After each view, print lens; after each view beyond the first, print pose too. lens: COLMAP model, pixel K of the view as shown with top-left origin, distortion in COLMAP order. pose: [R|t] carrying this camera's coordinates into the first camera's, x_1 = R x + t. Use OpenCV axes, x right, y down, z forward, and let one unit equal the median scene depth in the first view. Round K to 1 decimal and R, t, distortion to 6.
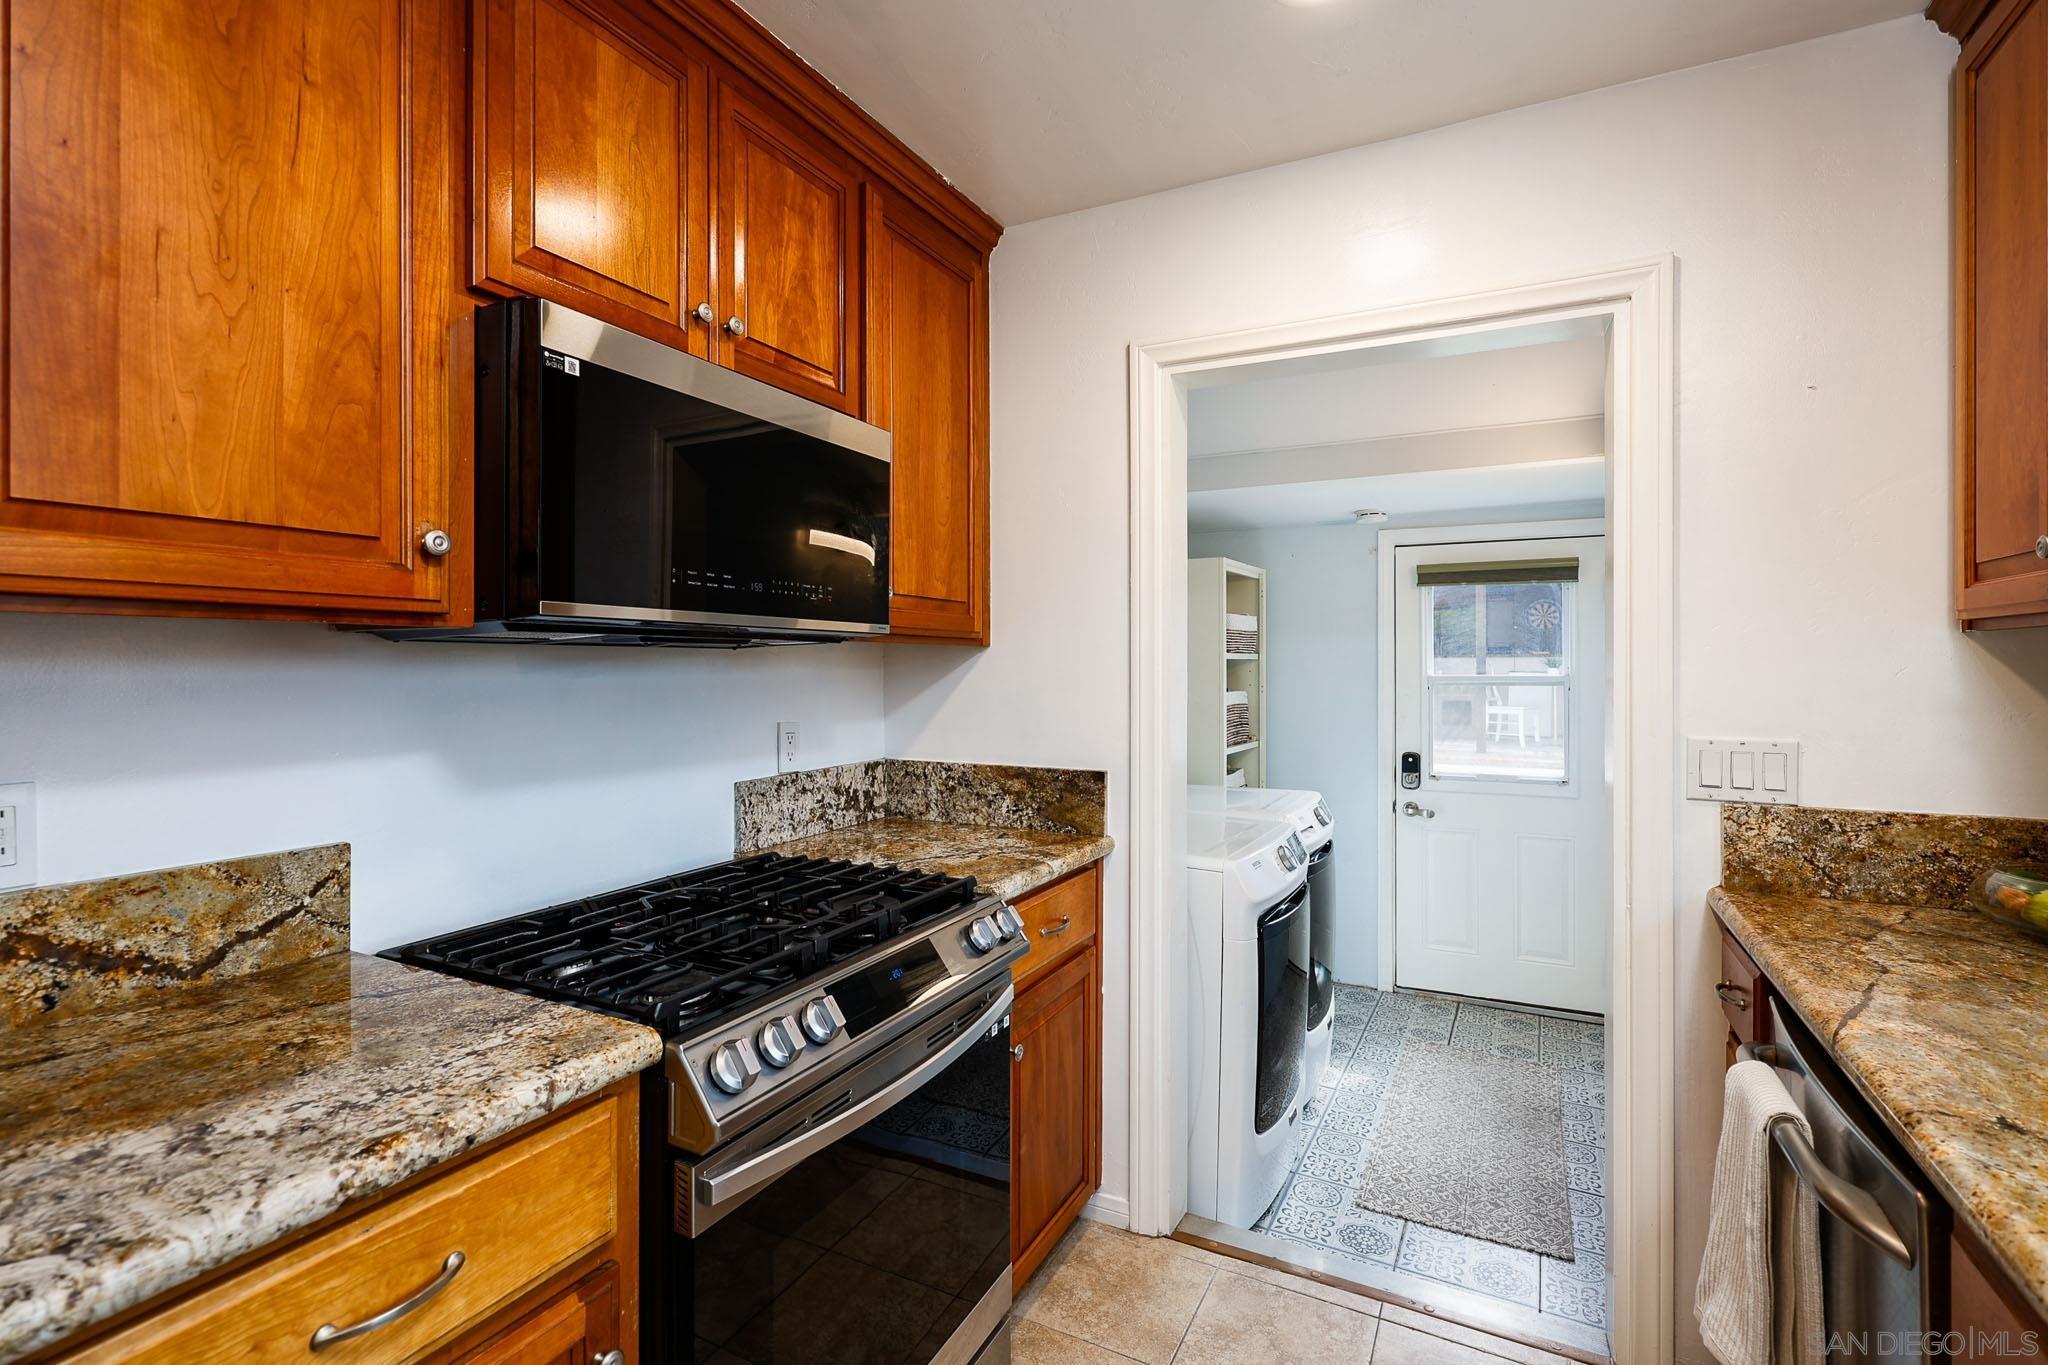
lens RADIAL K [[941.0, 0, 1021.3], [0, 941.0, 661.4], [0, 0, 1]] dist [0.003135, 0.000050]
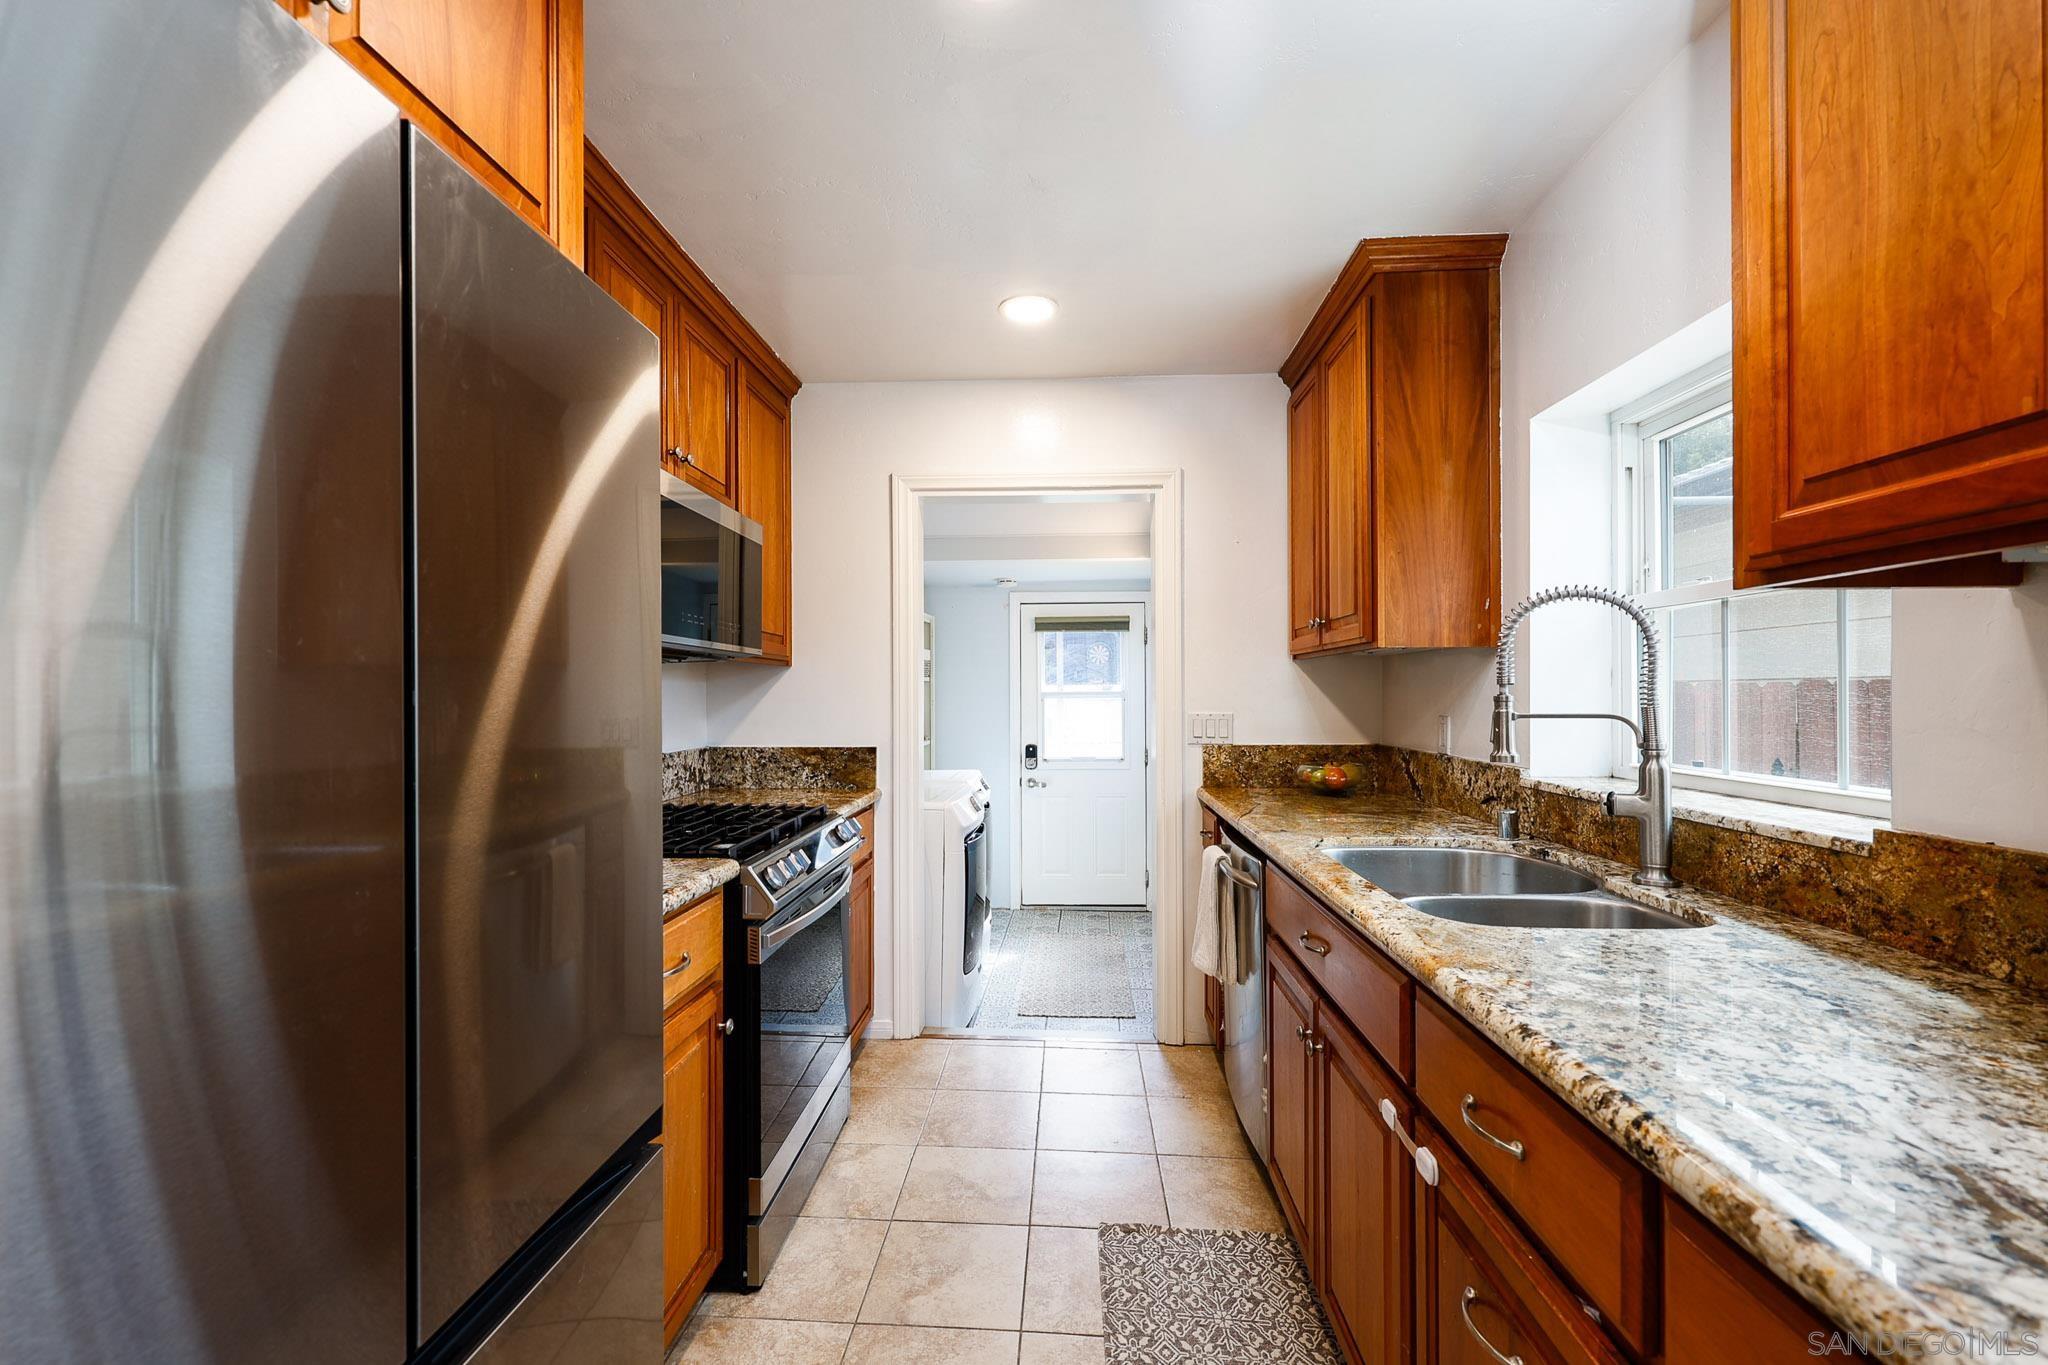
lens RADIAL K [[827.5, 0, 1021.0], [0, 827.5, 690.4], [0, 0, 1]] dist [0.000738, 0.000024]
pose [[0.913693, -0.003899, 0.406387, -0.246353], [0.004370, 0.999990, -0.000230, 0.024964], [-0.406382, 0.001986, 0.913701, -0.342528]]
